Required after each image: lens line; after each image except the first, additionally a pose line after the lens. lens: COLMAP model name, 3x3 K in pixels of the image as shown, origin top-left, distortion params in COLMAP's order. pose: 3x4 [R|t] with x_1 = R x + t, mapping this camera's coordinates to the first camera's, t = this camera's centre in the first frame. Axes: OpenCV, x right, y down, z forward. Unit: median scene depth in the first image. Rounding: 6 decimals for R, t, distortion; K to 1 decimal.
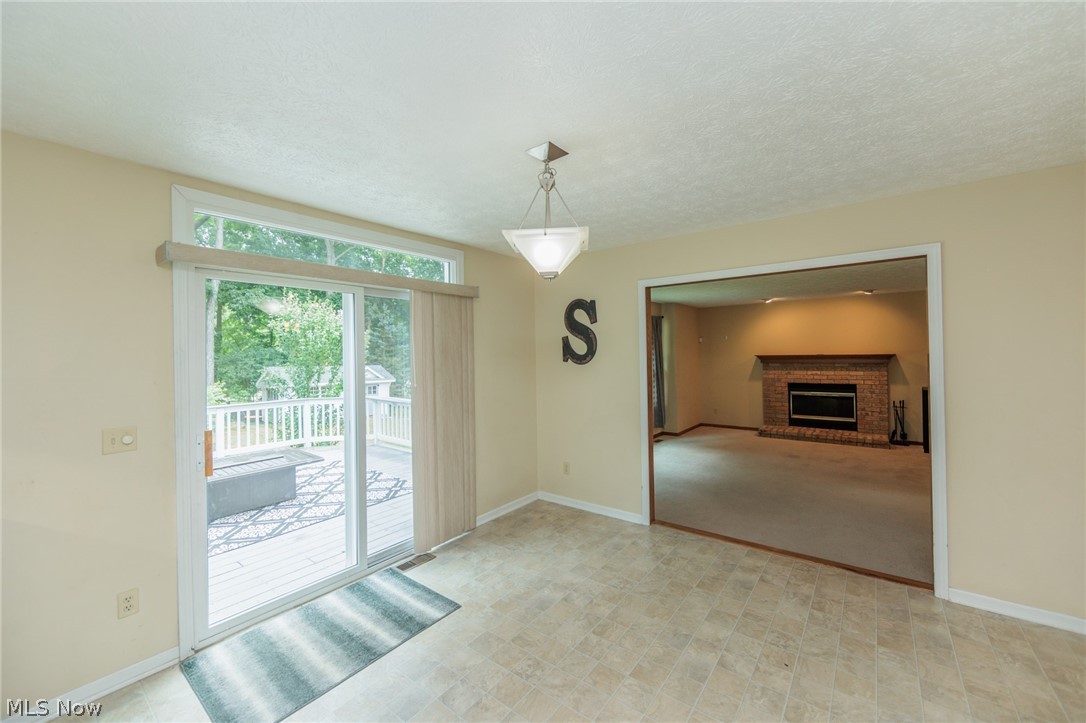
lens RADIAL K [[427.1, 0, 545.3], [0, 427.1, 355.9], [0, 0, 1]] dist [-0.011467, -0.000170]
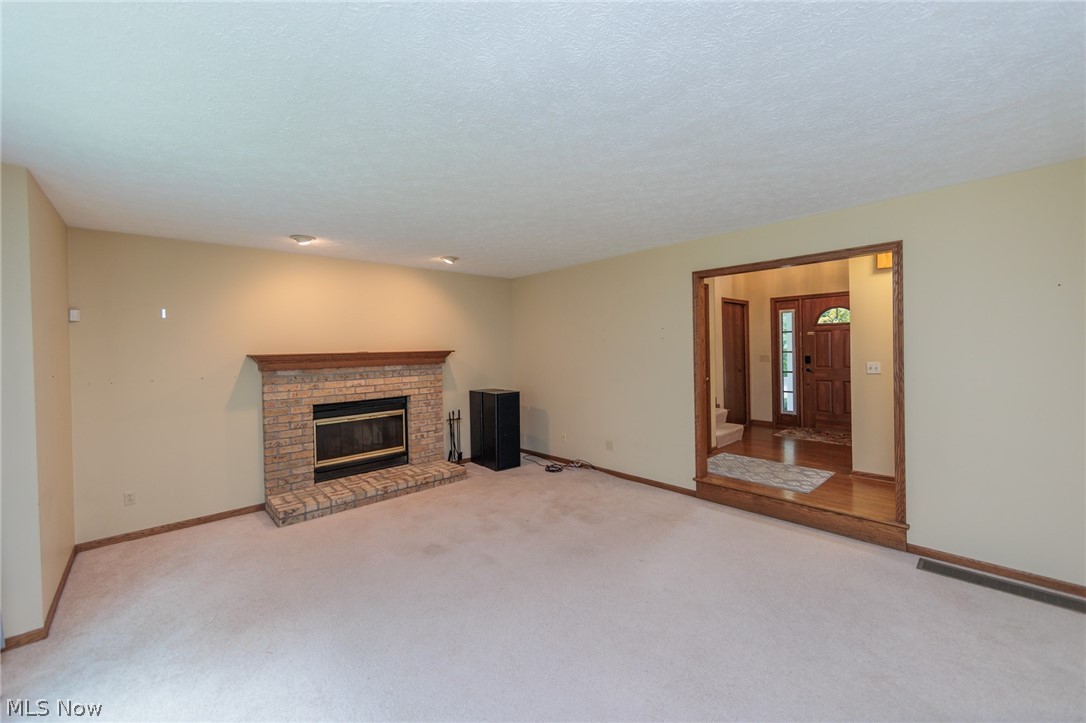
lens RADIAL K [[427.1, 0, 544.0], [0, 427.1, 355.7], [0, 0, 1]] dist [-0.011467, -0.000170]
pose [[0.147058, -0.002374, 0.989125, 0.084508], [0.021917, 0.999759, -0.000859, 0.008116], [-0.988885, 0.021805, 0.147075, 0.666810]]
